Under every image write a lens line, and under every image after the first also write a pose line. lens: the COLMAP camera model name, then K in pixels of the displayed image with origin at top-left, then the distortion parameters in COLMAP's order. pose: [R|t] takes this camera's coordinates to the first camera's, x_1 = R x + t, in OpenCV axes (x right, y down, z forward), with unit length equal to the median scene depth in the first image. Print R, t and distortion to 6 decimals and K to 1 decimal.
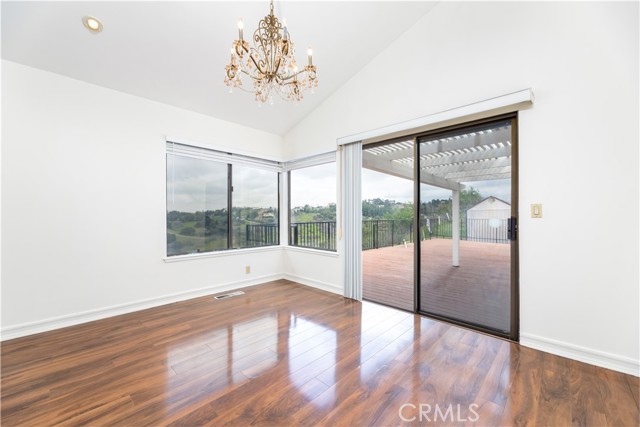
lens RADIAL K [[257.3, 0, 315.7], [0, 257.3, 213.6], [0, 0, 1]] dist [0.000817, -0.000206]
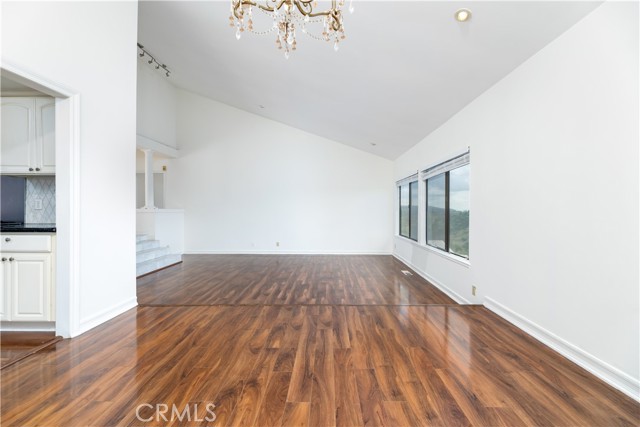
lens RADIAL K [[259.8, 0, 324.9], [0, 259.8, 212.1], [0, 0, 1]] dist [-0.001182, -0.000062]
pose [[-0.714140, 0.003782, -0.699993, 0.132945], [-0.001492, 0.999975, 0.006926, 0.005483], [0.700002, 0.005991, -0.714116, 0.877138]]
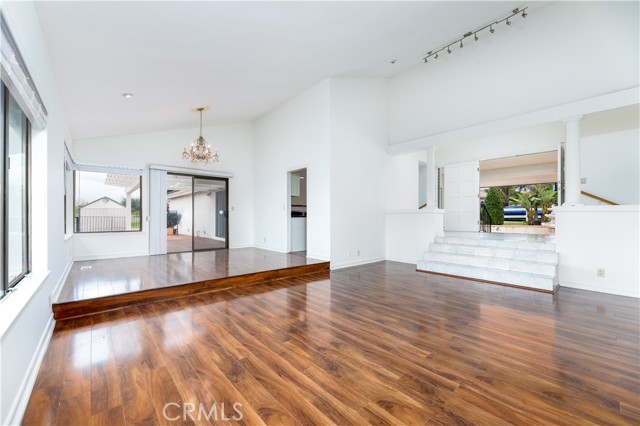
lens RADIAL K [[276.3, 0, 330.6], [0, 276.3, 214.3], [0, 0, 1]] dist [0.000014, -0.000002]
pose [[0.052274, 0.006828, 0.998609, -1.762210], [-0.003941, 0.999970, -0.006631, 0.054148], [-0.998625, -0.003588, 0.052299, -0.322207]]
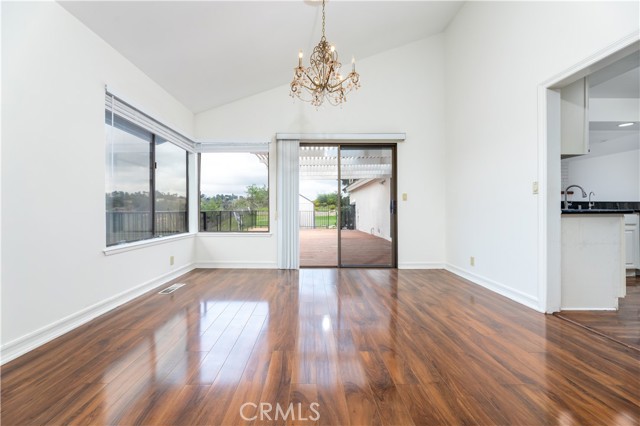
lens RADIAL K [[267.8, 0, 305.6], [0, 267.8, 208.9], [0, 0, 1]] dist [-0.000680, -0.000038]
pose [[0.720302, 0.003757, 0.693651, -0.672324], [-0.003550, 0.999992, -0.001730, 0.053138], [-0.693652, -0.001216, 0.720309, 0.046965]]
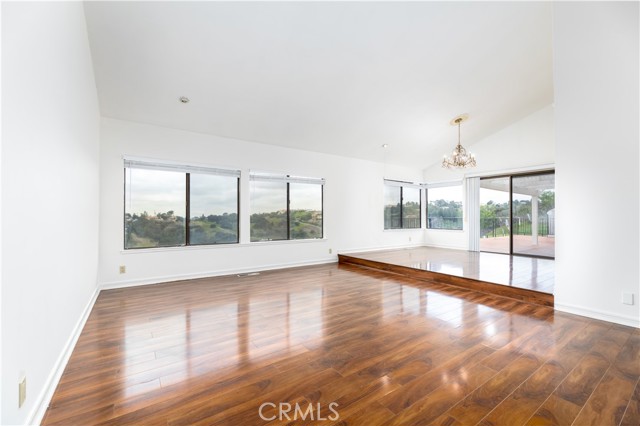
lens RADIAL K [[261.5, 0, 303.8], [0, 261.5, 214.1], [0, 0, 1]] dist [0.001029, 0.000005]
pose [[0.972204, -0.000214, -0.234134, -0.704640], [-0.001544, 0.999972, -0.007322, 0.047928], [0.234129, 0.007480, 0.972177, -1.394663]]
